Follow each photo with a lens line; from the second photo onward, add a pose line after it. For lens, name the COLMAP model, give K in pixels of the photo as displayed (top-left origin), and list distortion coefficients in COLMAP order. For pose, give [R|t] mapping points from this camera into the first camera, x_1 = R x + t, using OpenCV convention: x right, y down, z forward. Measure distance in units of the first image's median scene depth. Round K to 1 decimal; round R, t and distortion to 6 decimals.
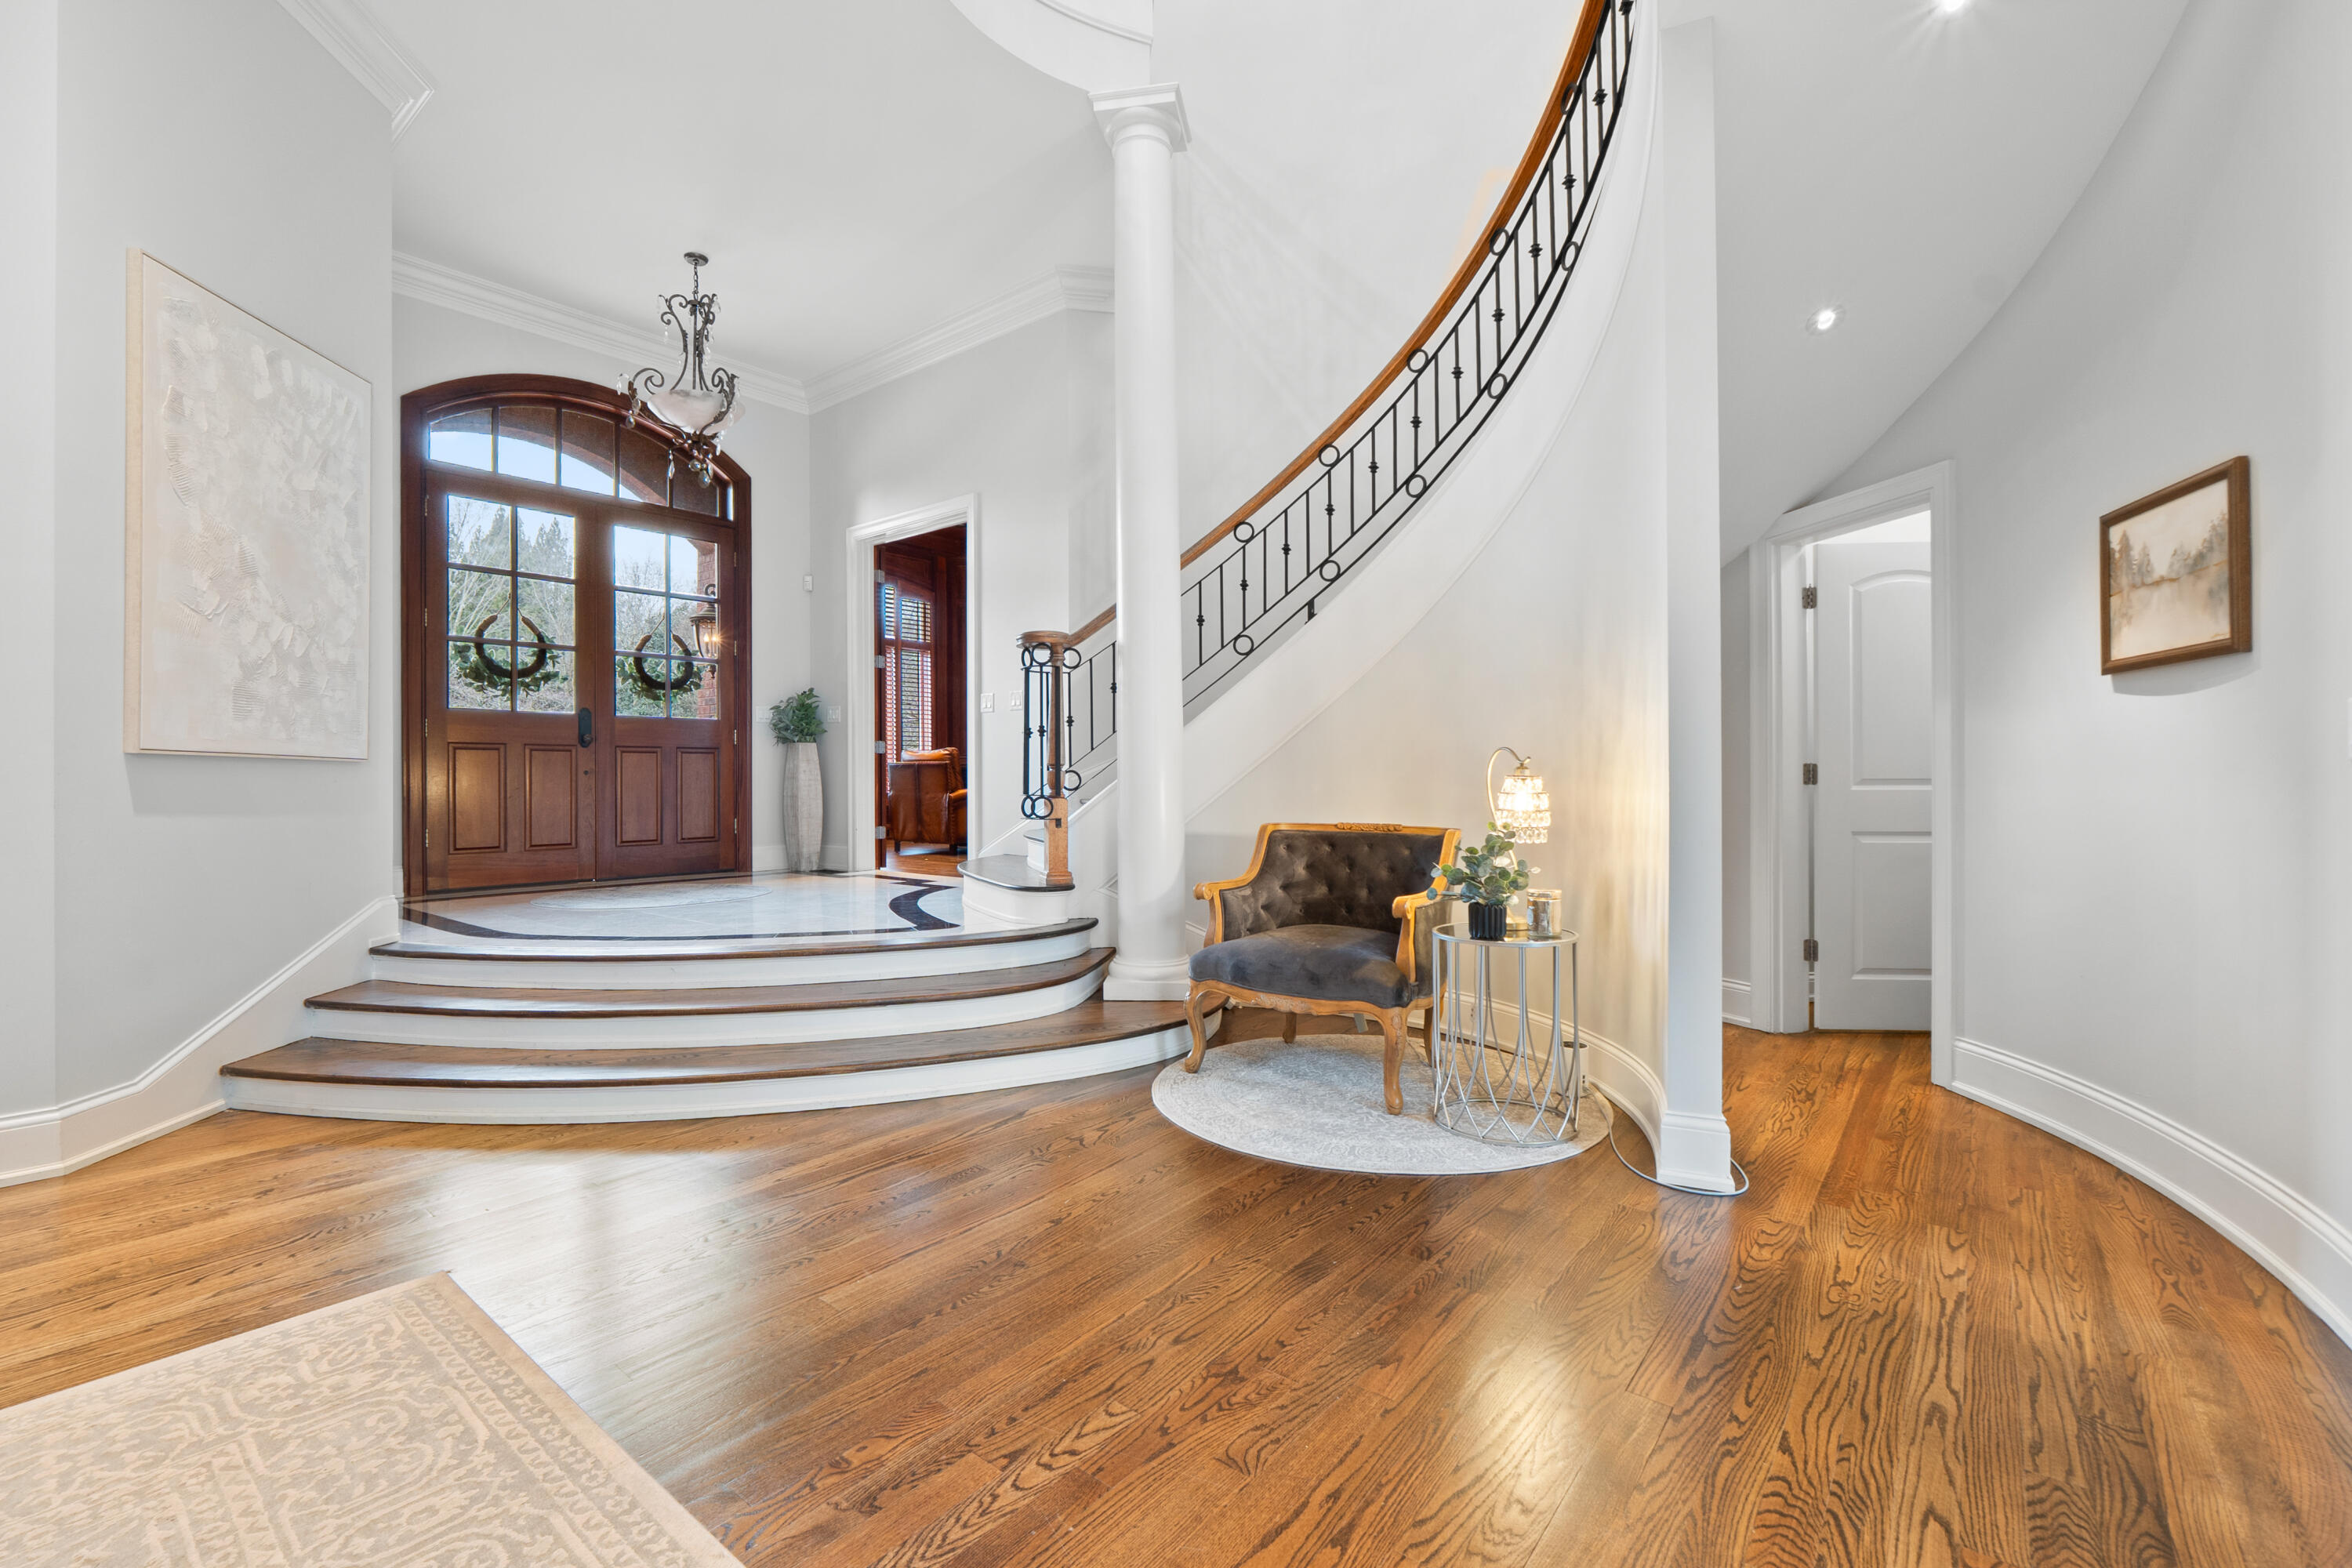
lens RADIAL K [[1008.7, 0, 1171.7], [0, 1008.7, 778.0], [0, 0, 1]] dist [-0.003295, -0.001106]
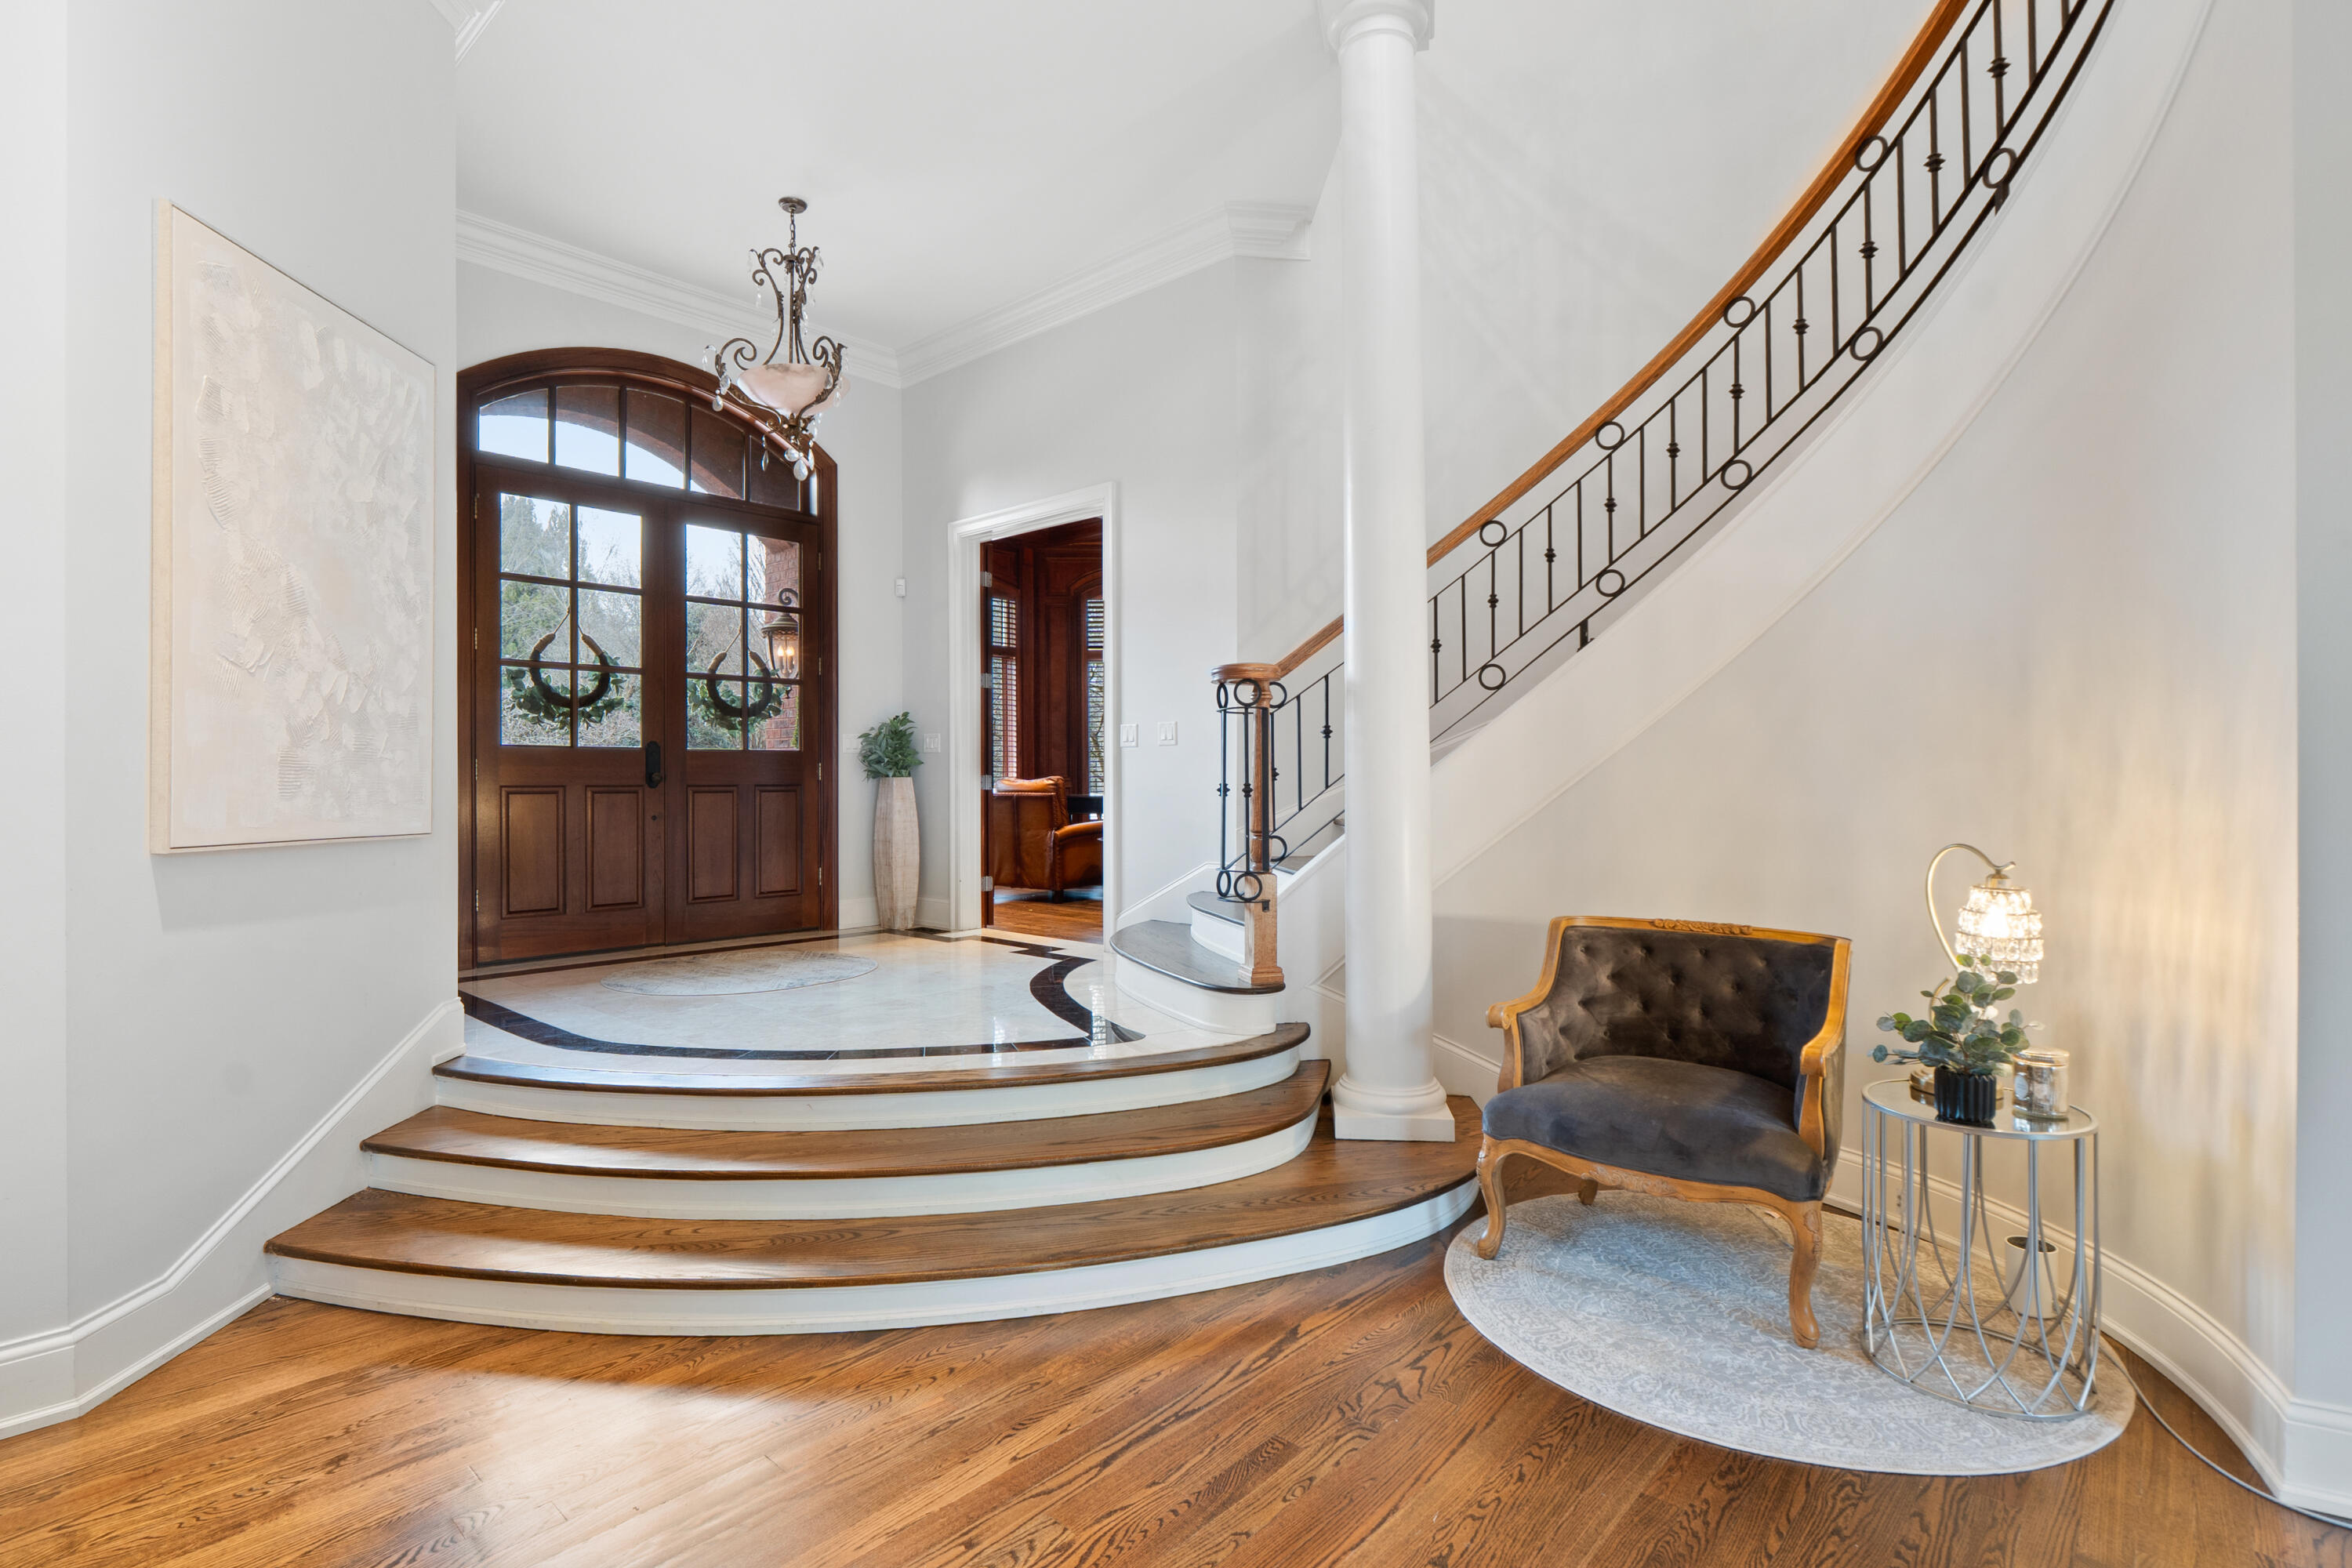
lens RADIAL K [[1120.0, 0, 1172.0], [0, 1120.0, 782.6], [0, 0, 1]] dist [-0.004208, -0.000004]
pose [[0.998658, 0.001805, -0.051758, -0.150233], [-0.001656, 0.999994, 0.002909, -0.058411], [0.051763, -0.002819, 0.998655, 0.128454]]
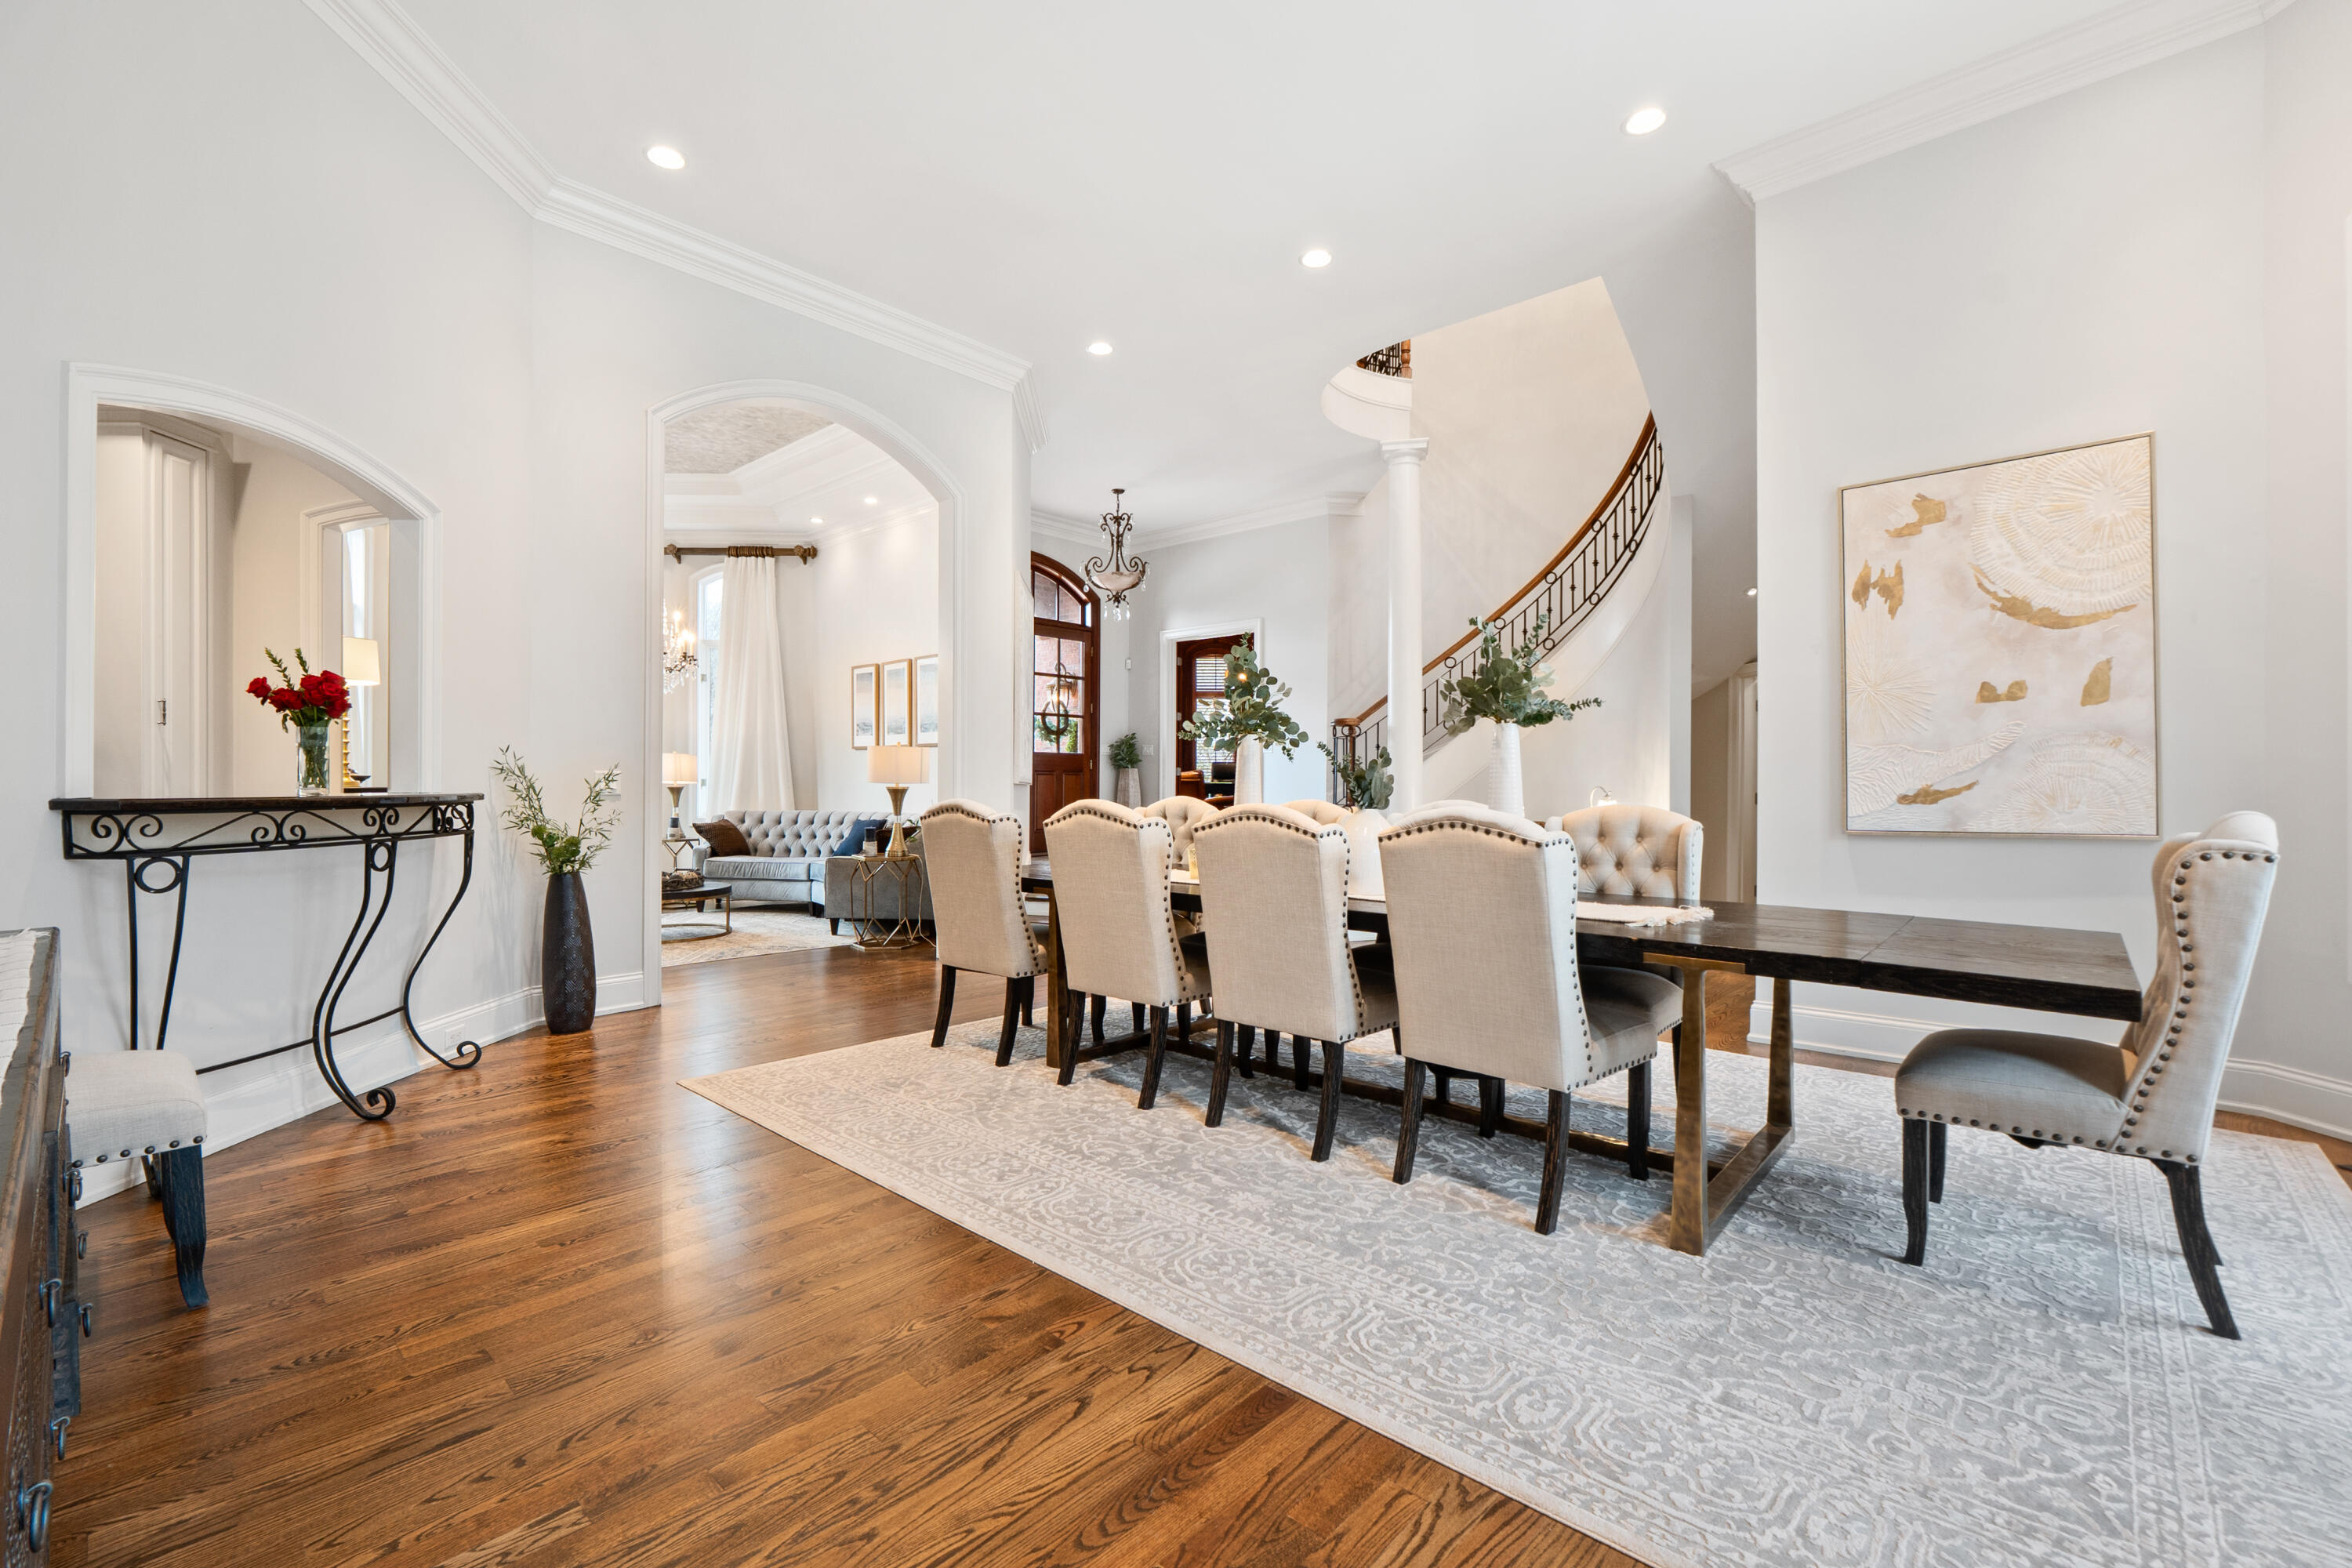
lens RADIAL K [[1011.6, 0, 1176.0], [0, 1011.6, 784.0], [0, 0, 1]] dist [-0.000732, -0.000152]
pose [[0.998796, 0.011614, -0.047654, -0.379767], [-0.011657, 0.999932, -0.000623, -0.018115], [0.047643, 0.001178, 0.998864, -0.971511]]
